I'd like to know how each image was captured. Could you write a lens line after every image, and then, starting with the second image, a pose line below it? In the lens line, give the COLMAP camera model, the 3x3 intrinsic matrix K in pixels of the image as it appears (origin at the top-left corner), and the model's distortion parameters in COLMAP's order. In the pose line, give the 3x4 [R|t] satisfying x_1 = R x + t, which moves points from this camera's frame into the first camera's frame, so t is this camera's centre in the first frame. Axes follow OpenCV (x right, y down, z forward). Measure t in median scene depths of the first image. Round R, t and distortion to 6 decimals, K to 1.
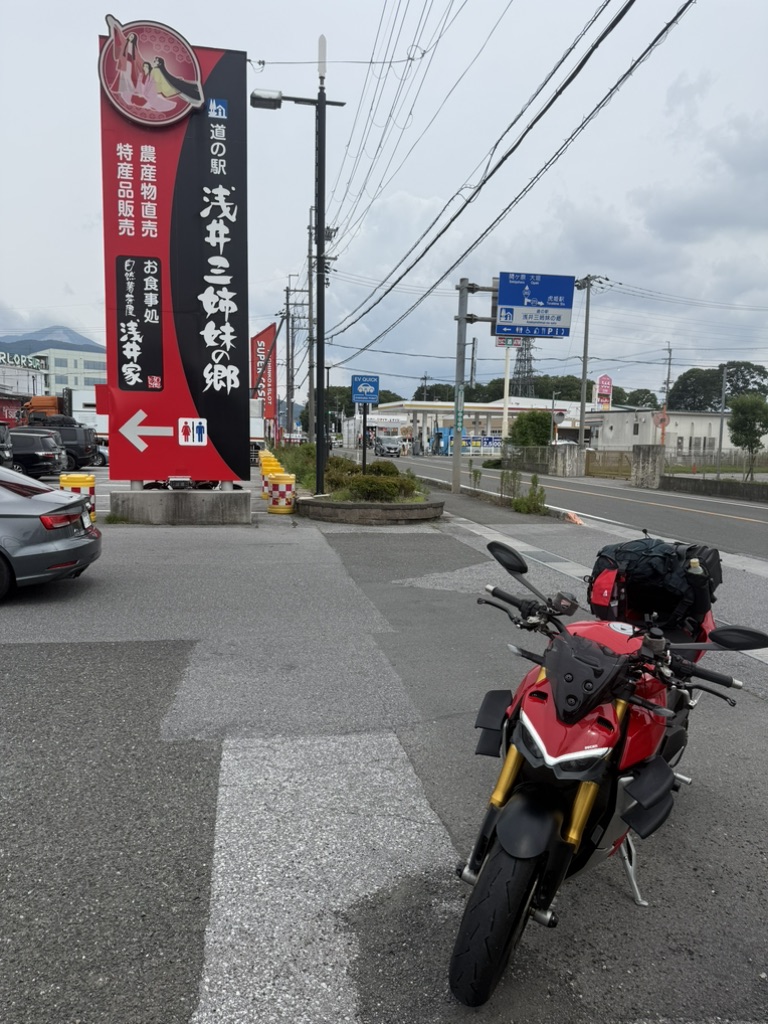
lens RADIAL K [[722.0, 0, 392.6], [0, 722.0, 511.8], [0, 0, 1]] dist [0.089443, -0.145762]
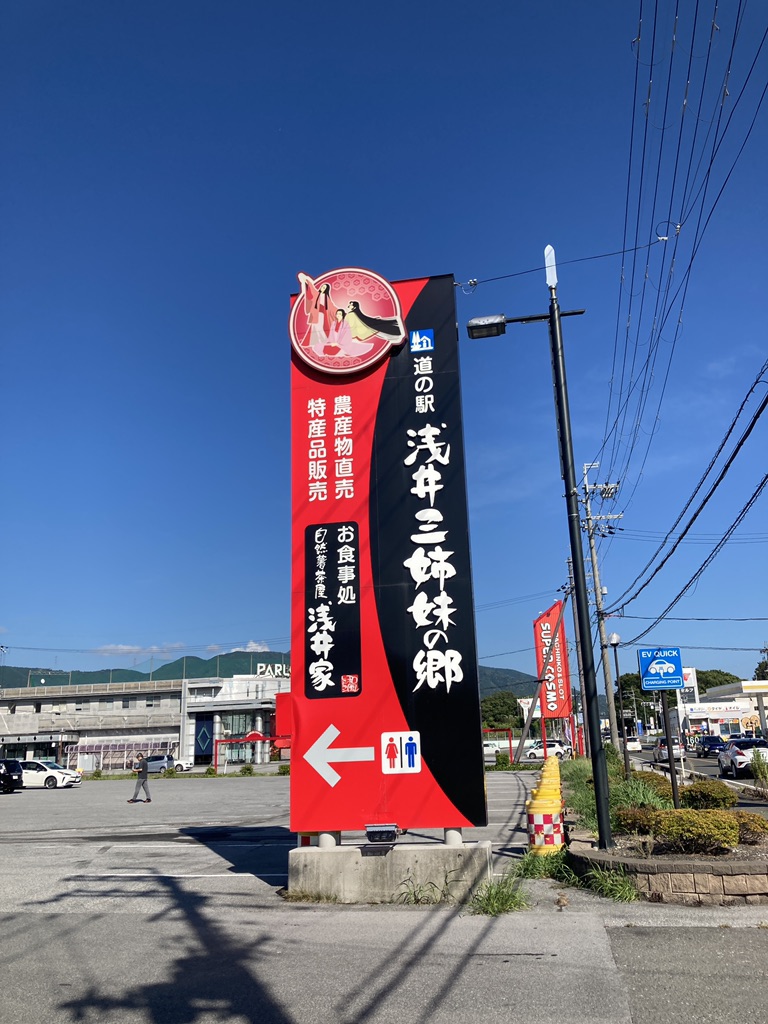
lens RADIAL K [[823.4, 0, 412.2], [0, 823.4, 509.9], [0, 0, 1]] dist [0.130946, -0.193222]
pose [[0.935378, -0.146052, -0.322081, 0.020491], [0.019746, 0.930886, -0.364776, -0.037345], [0.353097, 0.334844, 0.873614, 0.246750]]
